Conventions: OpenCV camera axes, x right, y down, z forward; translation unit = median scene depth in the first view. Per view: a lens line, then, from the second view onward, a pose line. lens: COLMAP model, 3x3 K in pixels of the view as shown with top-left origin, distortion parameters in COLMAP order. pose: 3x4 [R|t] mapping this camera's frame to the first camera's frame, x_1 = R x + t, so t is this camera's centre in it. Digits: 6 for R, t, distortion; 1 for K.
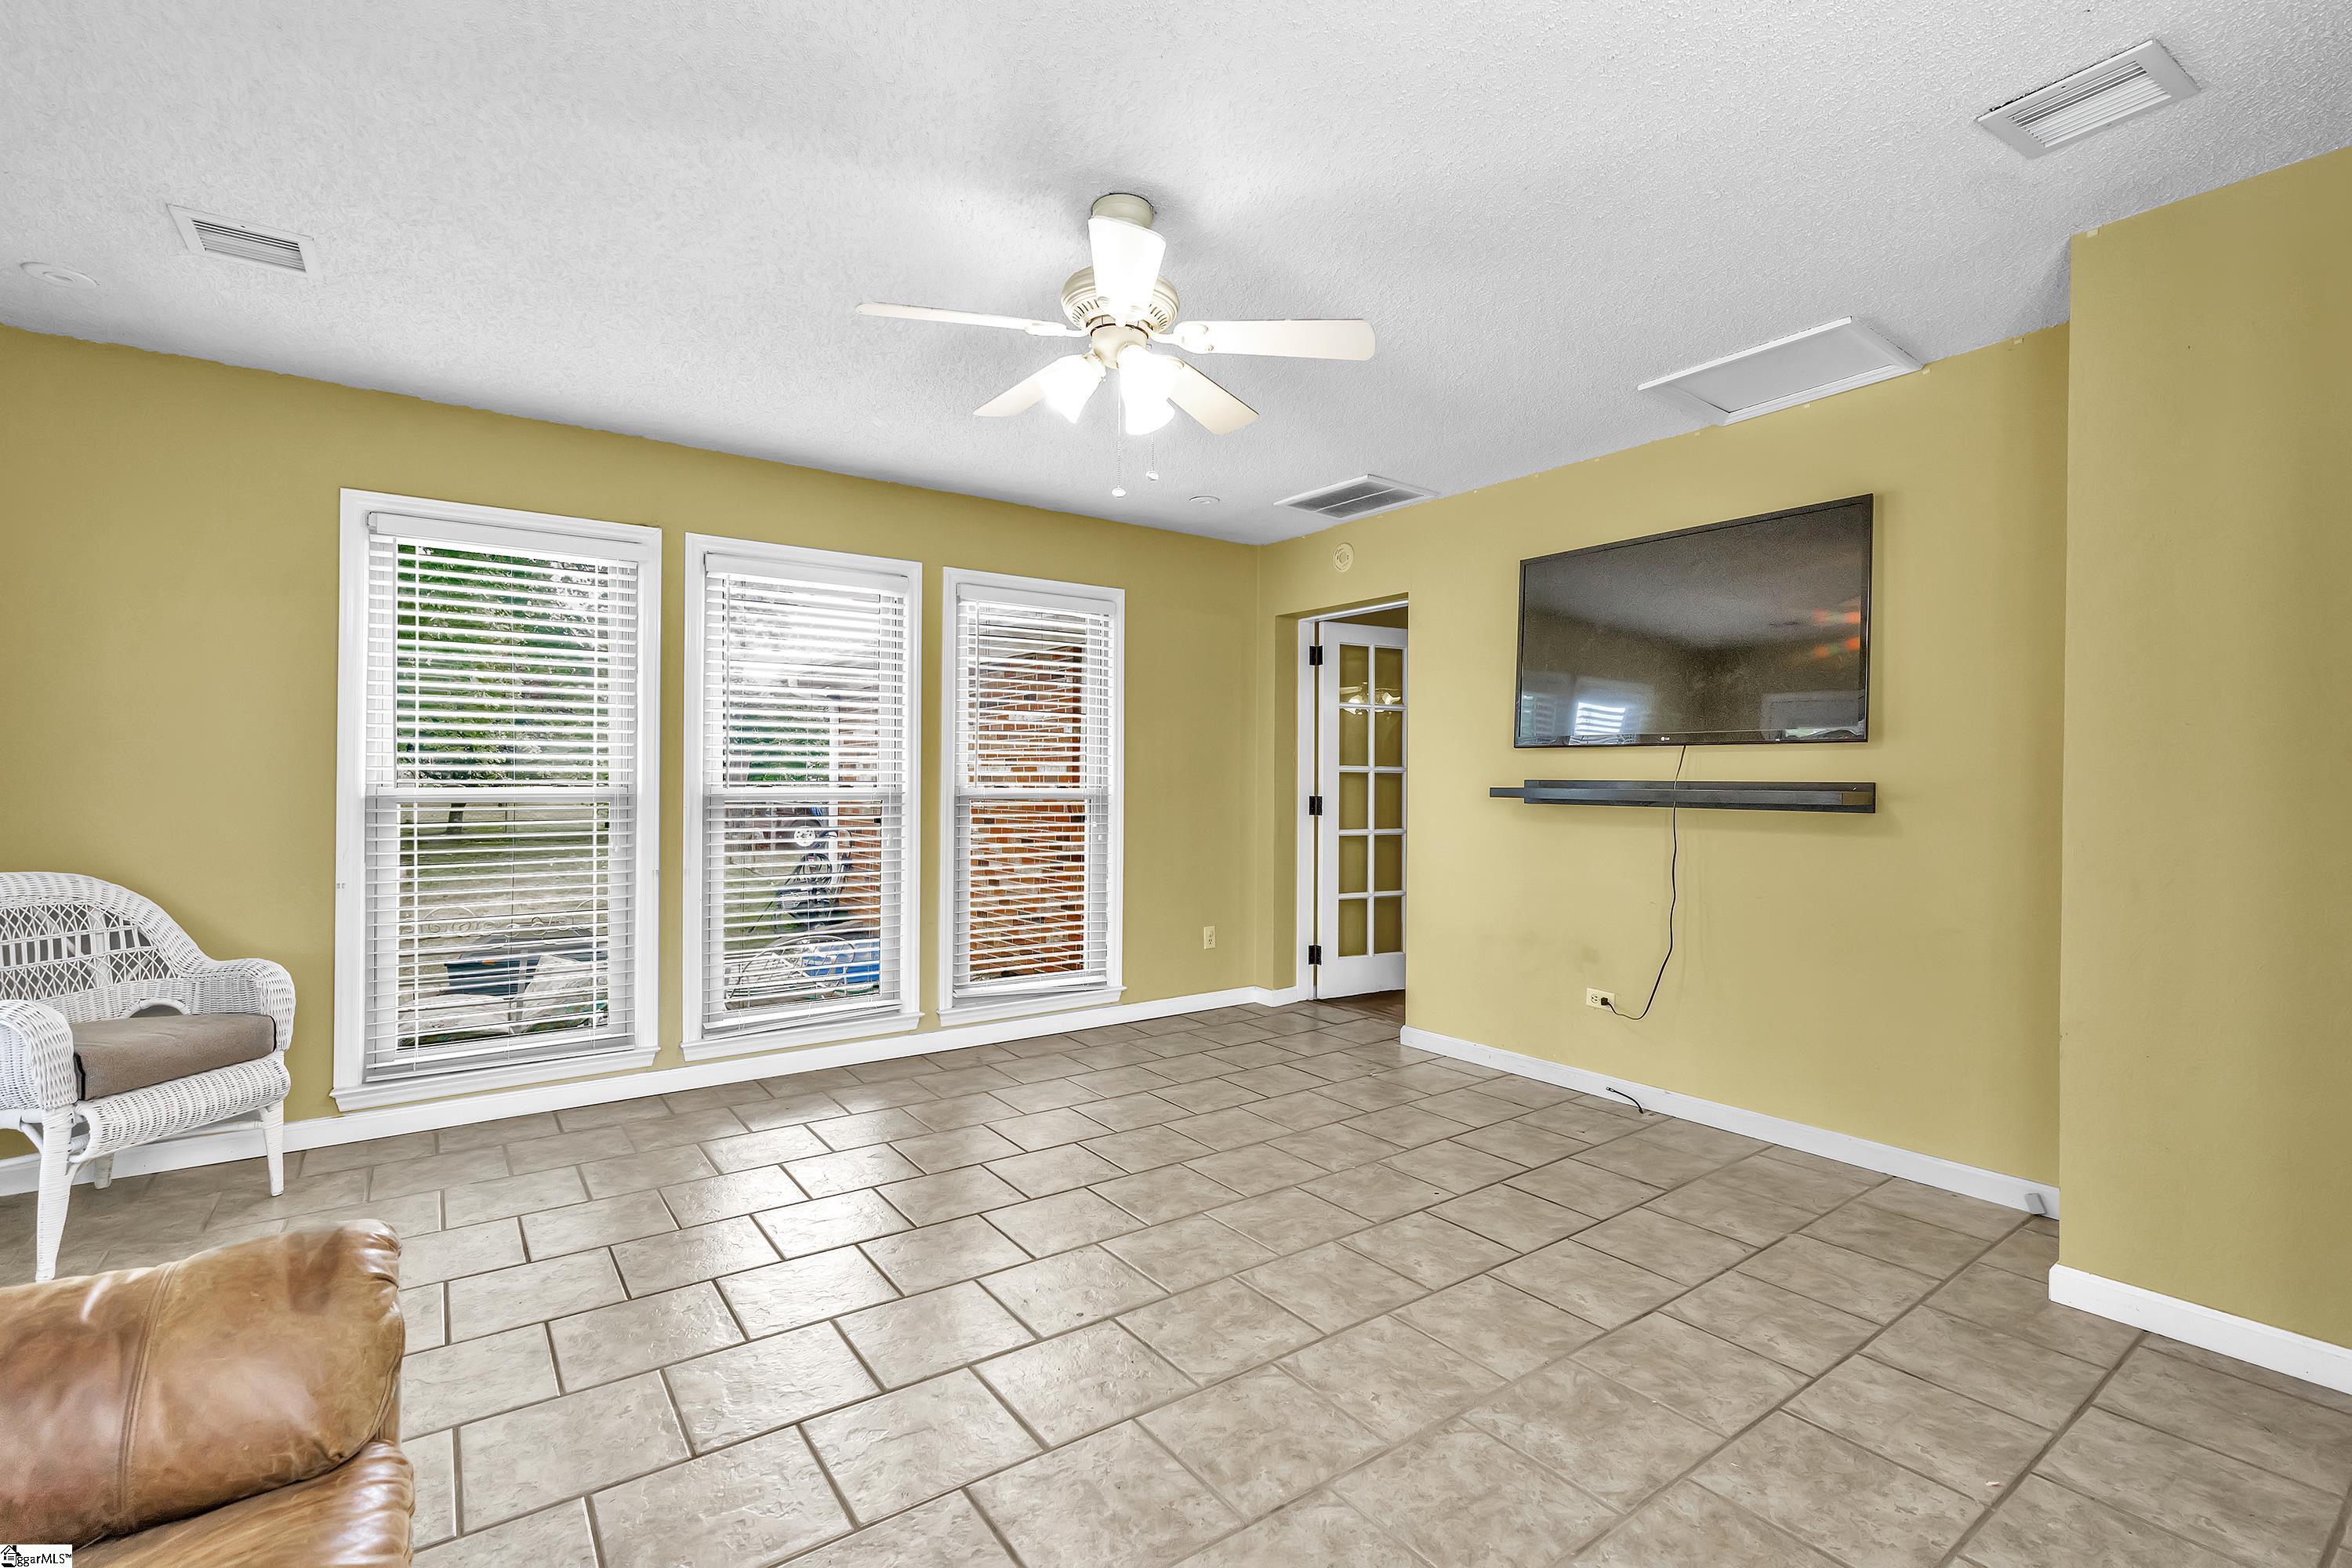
lens RADIAL K [[1052.1, 0, 1176.9], [0, 1052.1, 781.4], [0, 0, 1]] dist [0.000162, -0.000518]
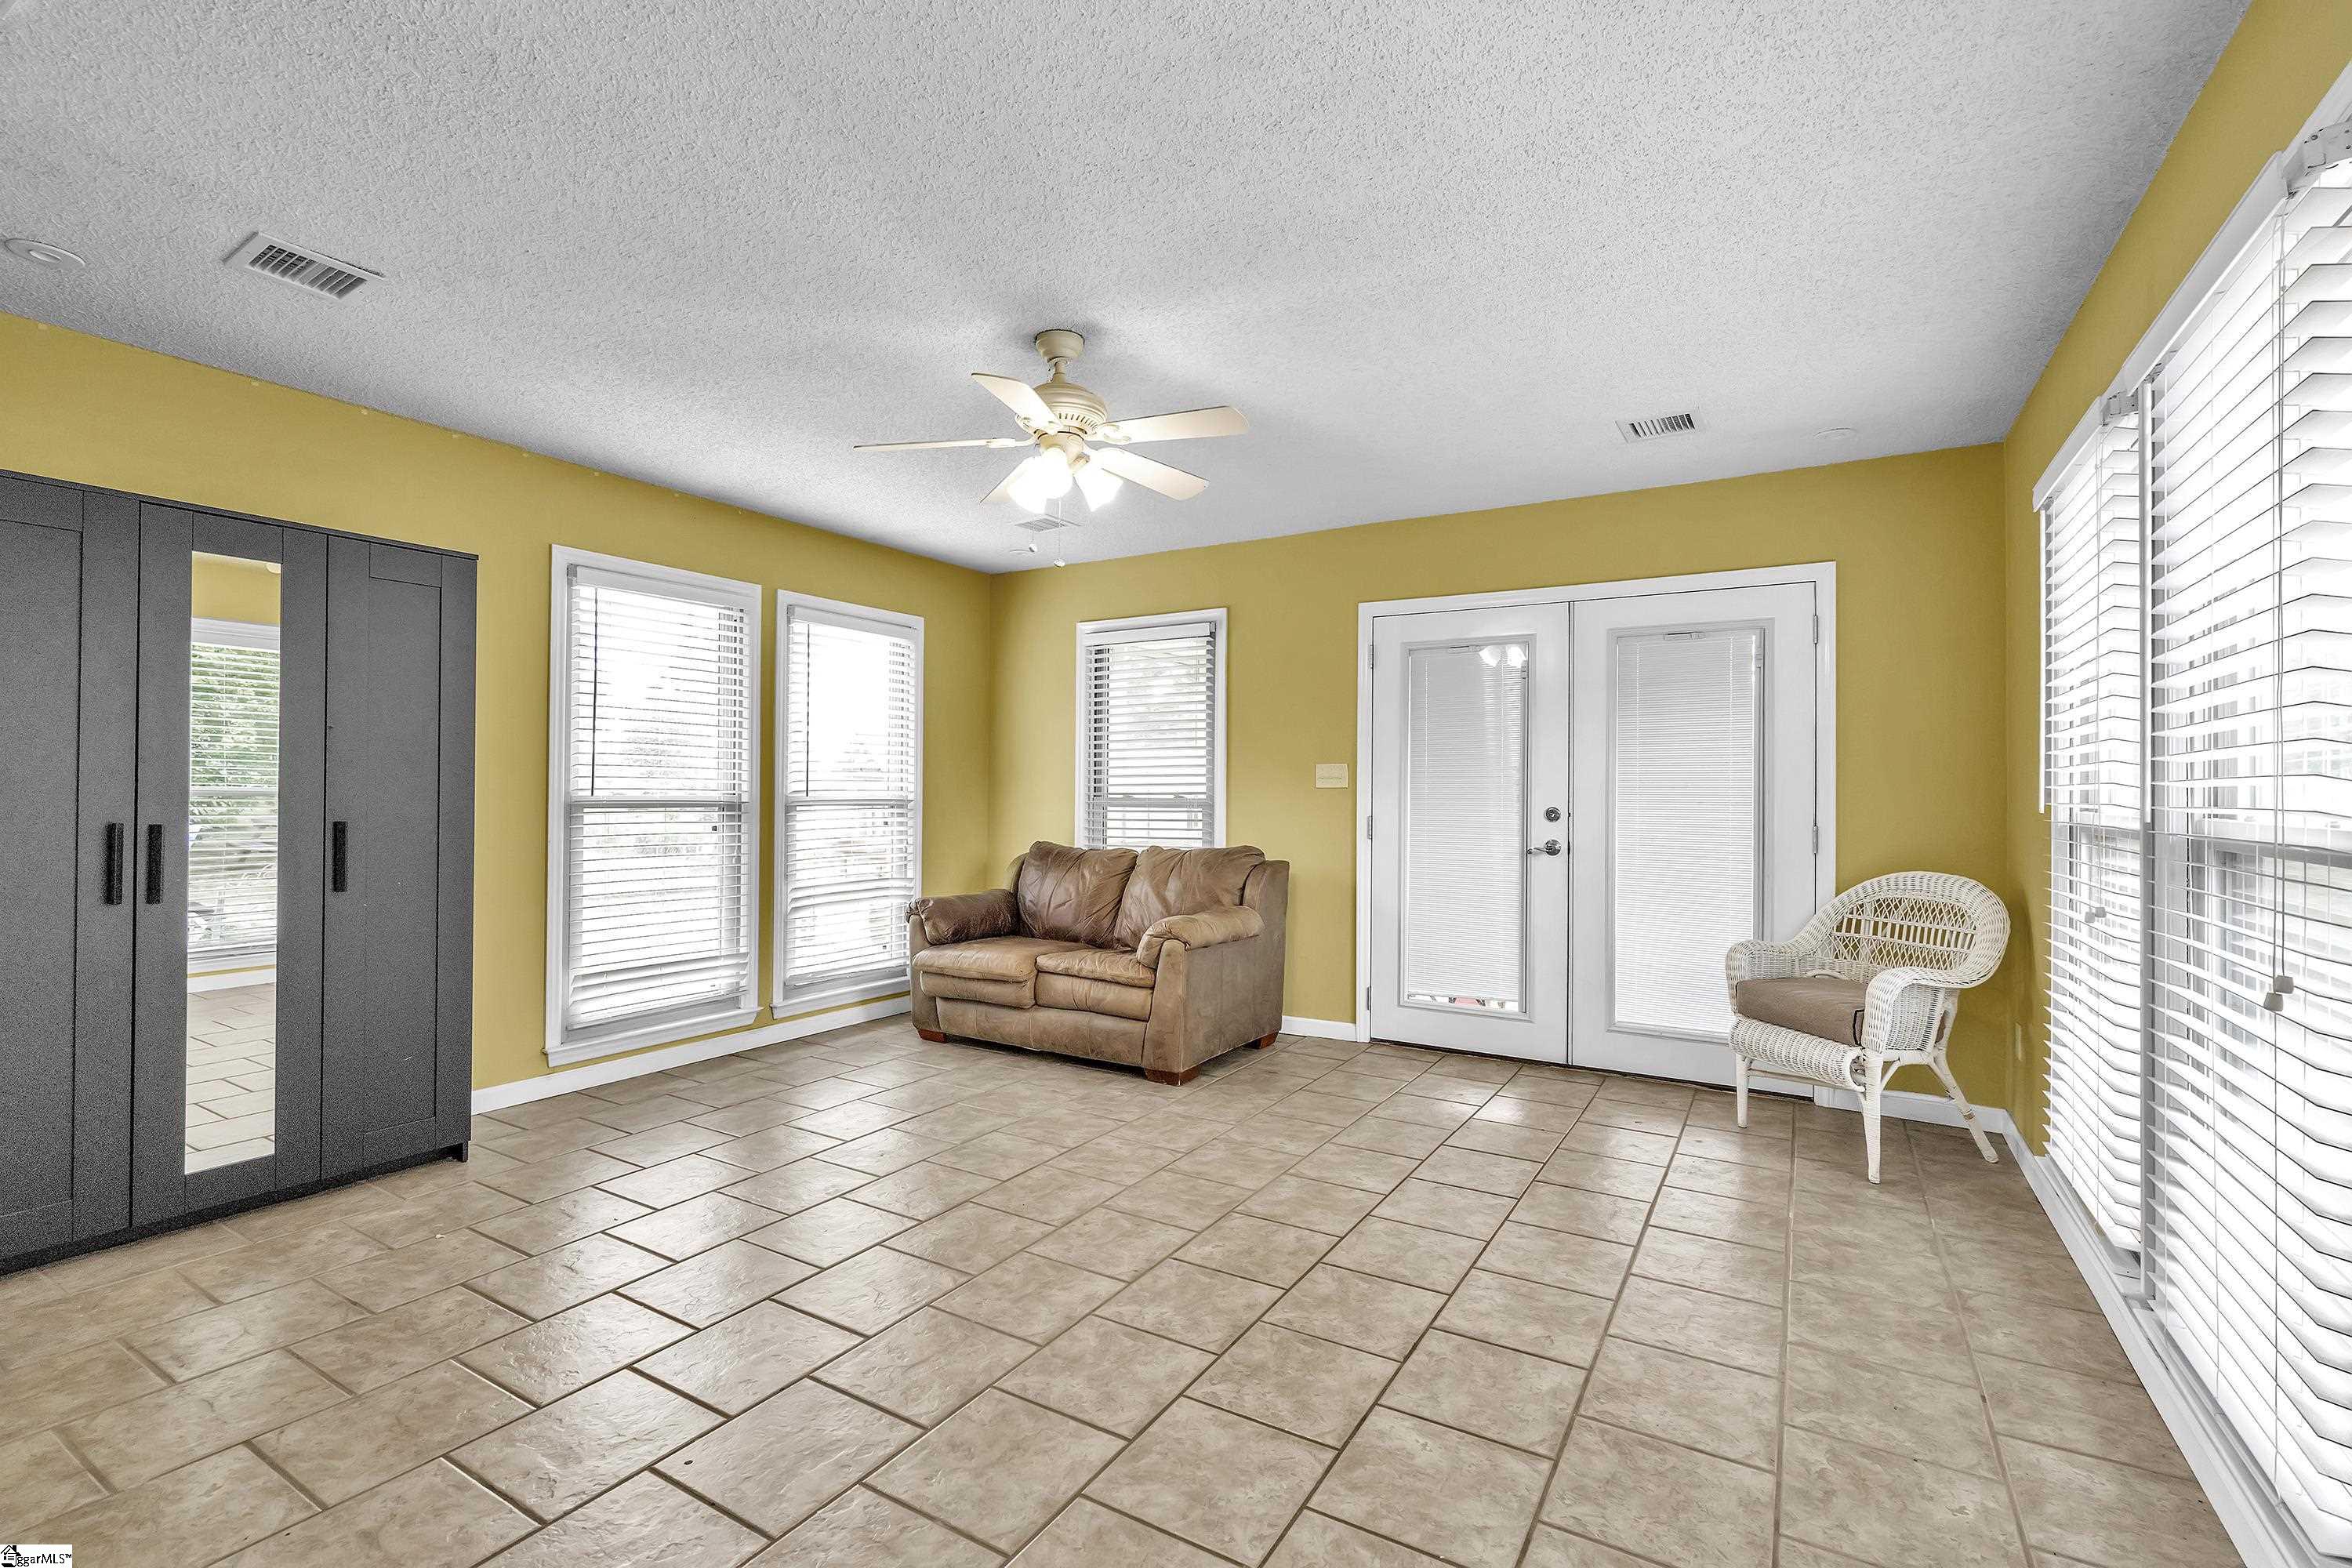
lens RADIAL K [[1052.1, 0, 1175.9], [0, 1052.1, 786.6], [0, 0, 1]] dist [0.000162, -0.000518]
pose [[-0.919568, -0.013871, -0.392686, 0.259578], [-0.012908, 0.999904, -0.005093, -0.001044], [0.392719, 0.000385, -0.919659, 1.868571]]
